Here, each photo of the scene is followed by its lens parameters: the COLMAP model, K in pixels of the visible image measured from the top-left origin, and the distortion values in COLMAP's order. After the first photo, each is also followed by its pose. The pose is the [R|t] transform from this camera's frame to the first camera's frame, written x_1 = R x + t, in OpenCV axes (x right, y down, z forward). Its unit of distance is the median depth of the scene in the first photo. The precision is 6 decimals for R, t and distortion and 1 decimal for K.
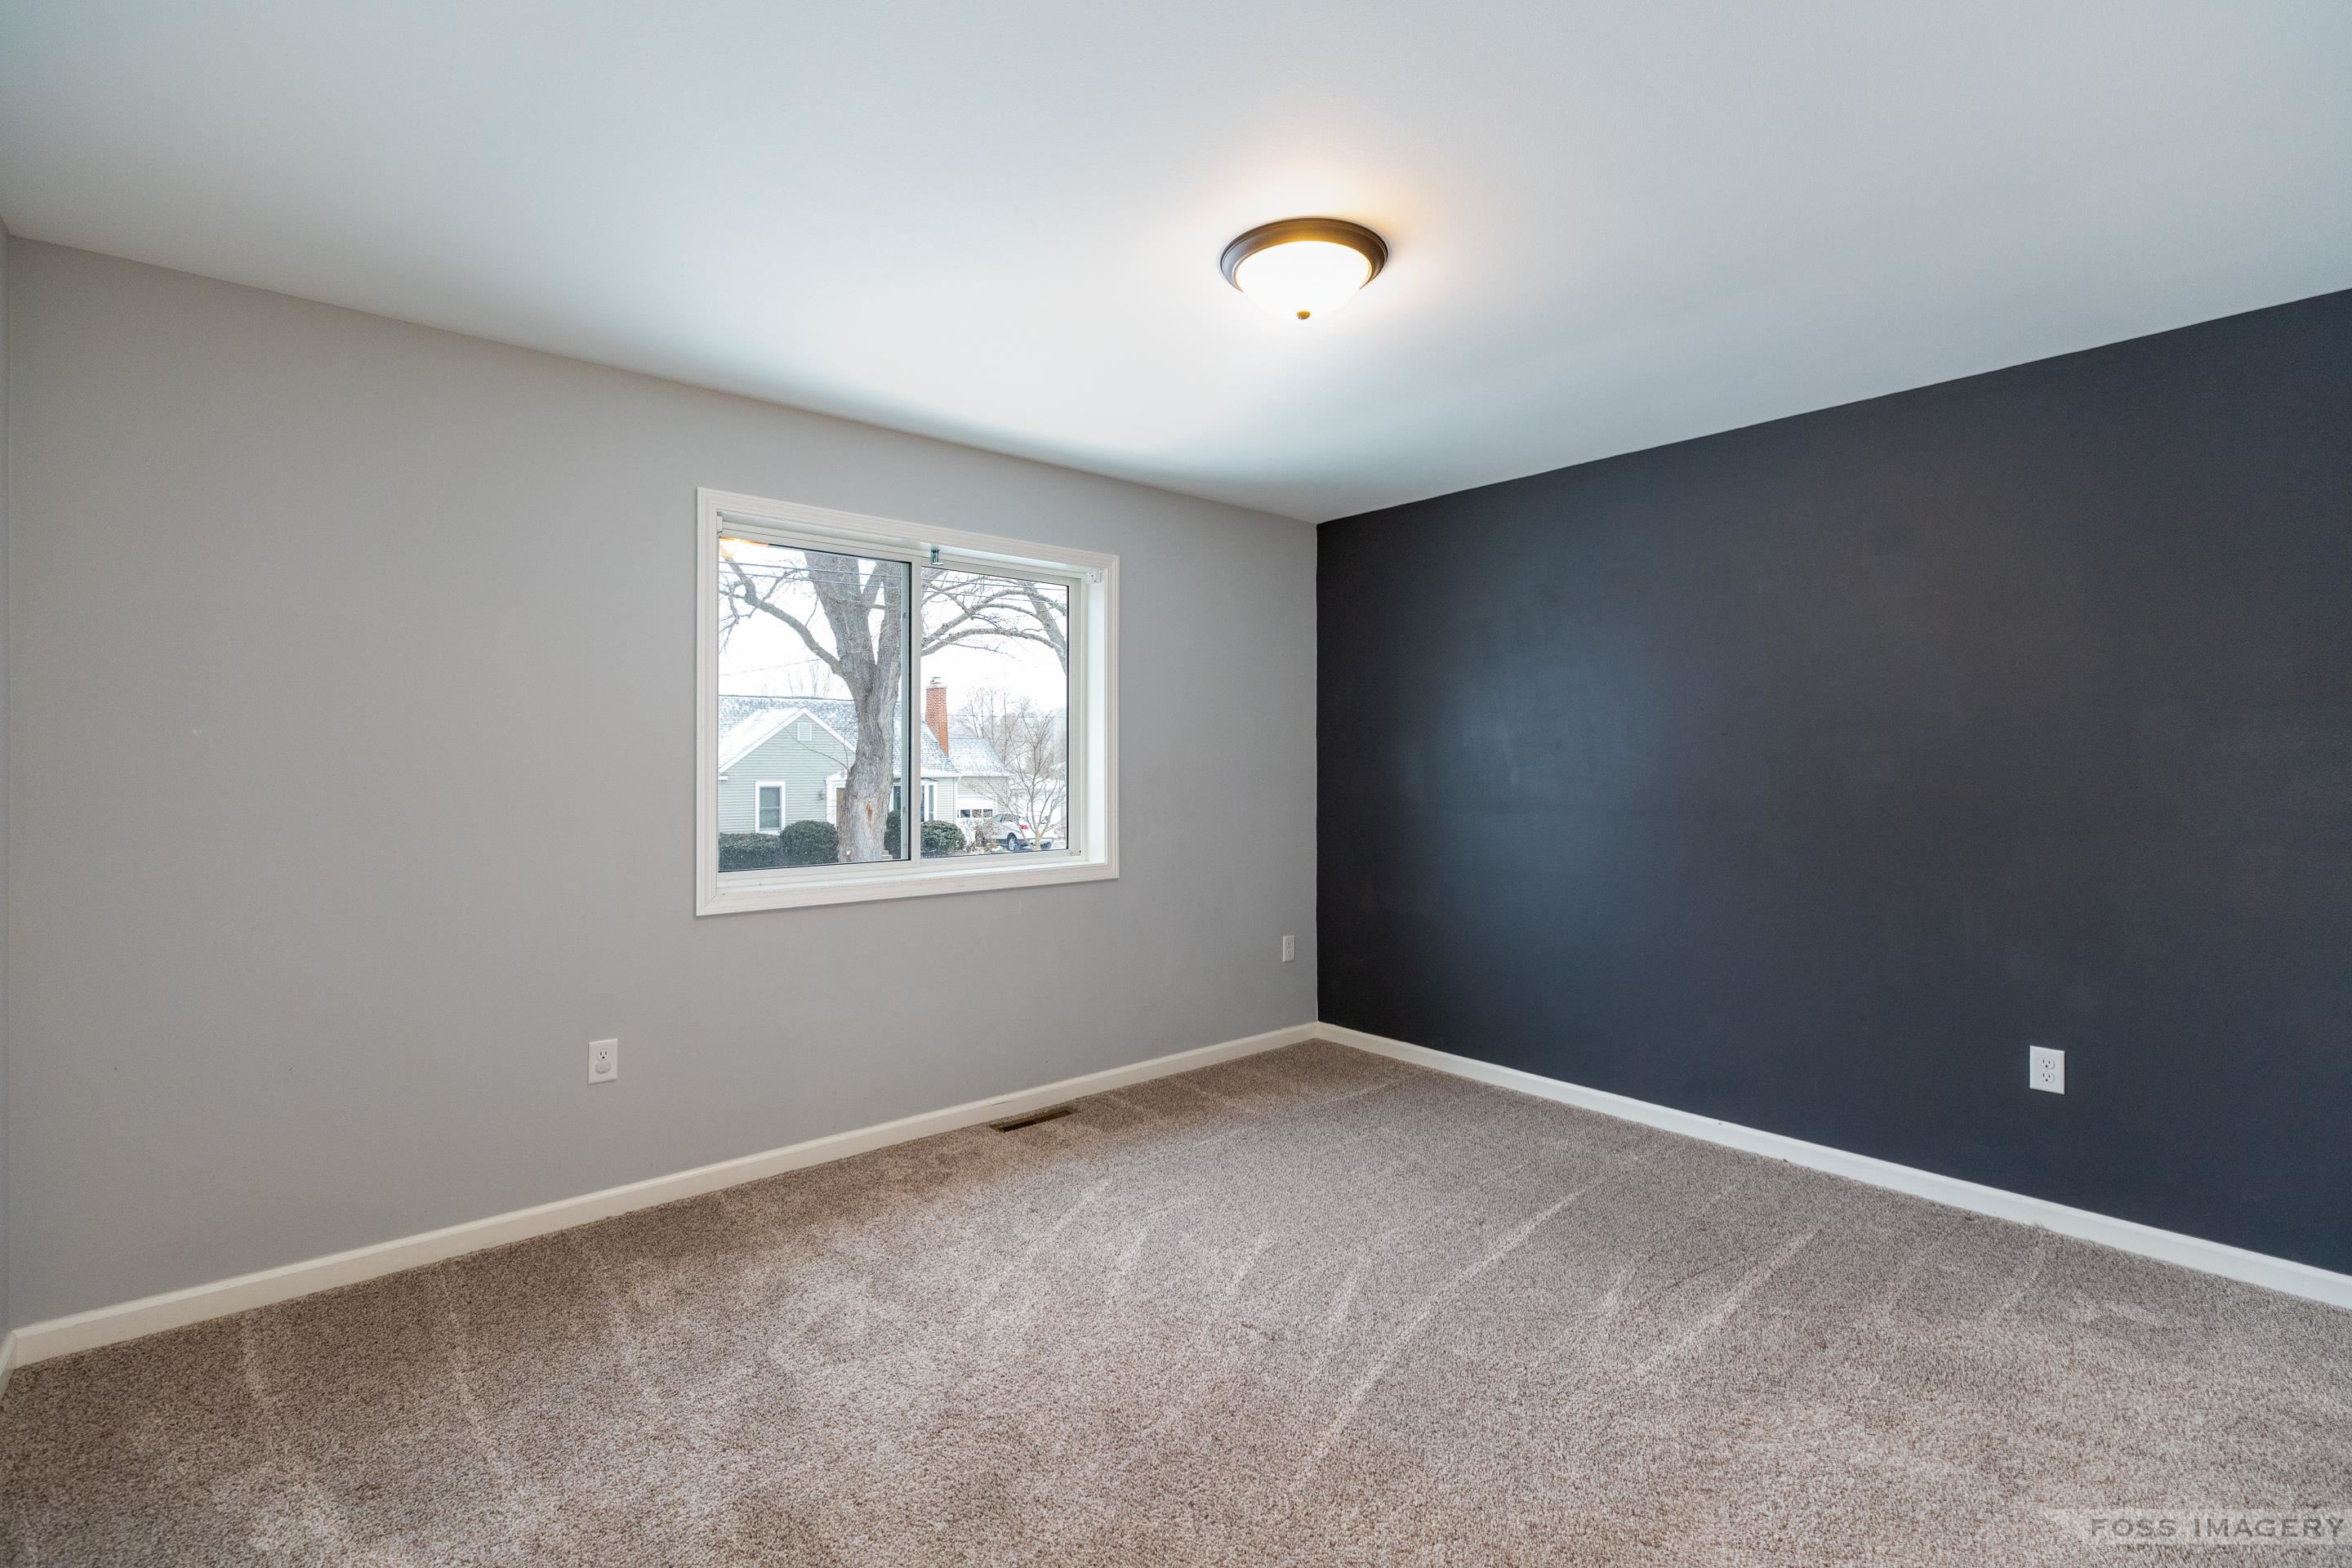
lens RADIAL K [[1049.4, 0, 1179.1], [0, 1049.4, 773.5], [0, 0, 1]] dist [0.001687, 0.000497]
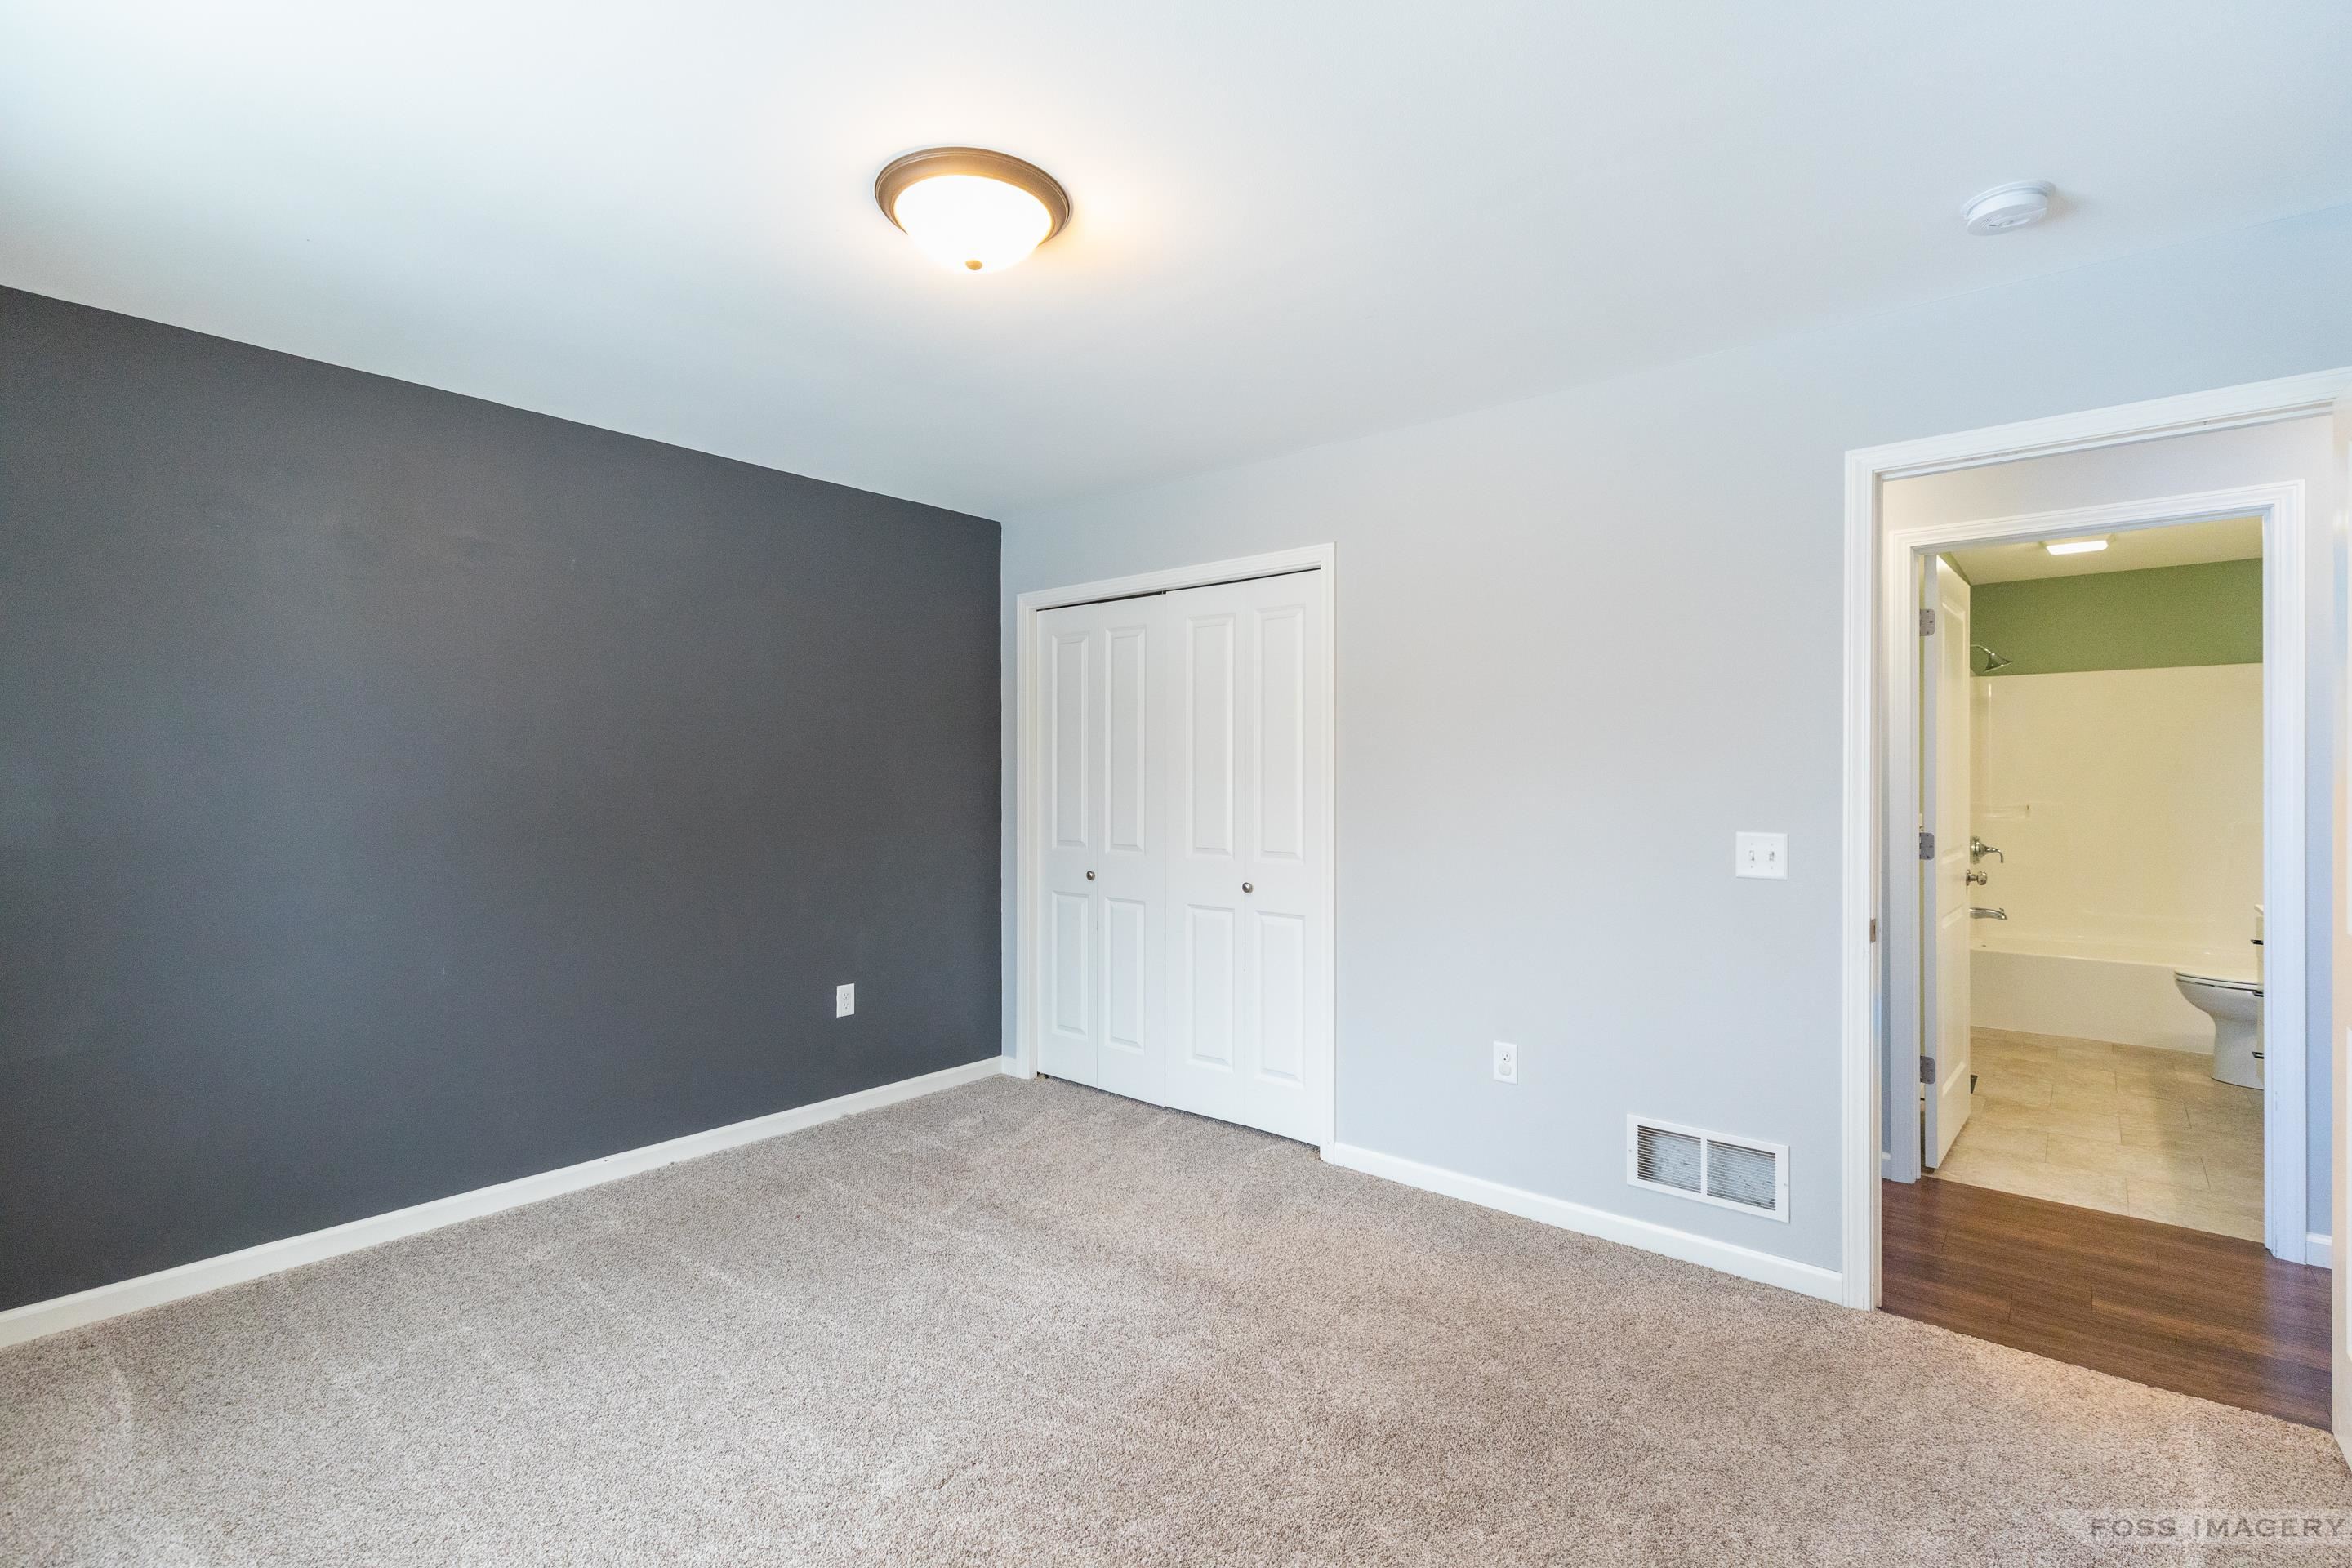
lens RADIAL K [[1049.4, 0, 1179.1], [0, 1049.4, 773.5], [0, 0, 1]] dist [0.001687, 0.000497]
pose [[-0.156174, 0.009006, 0.987688, -0.614477], [0.007094, 0.999943, -0.007996, -0.004000], [-0.987704, 0.005758, -0.156229, 0.777264]]
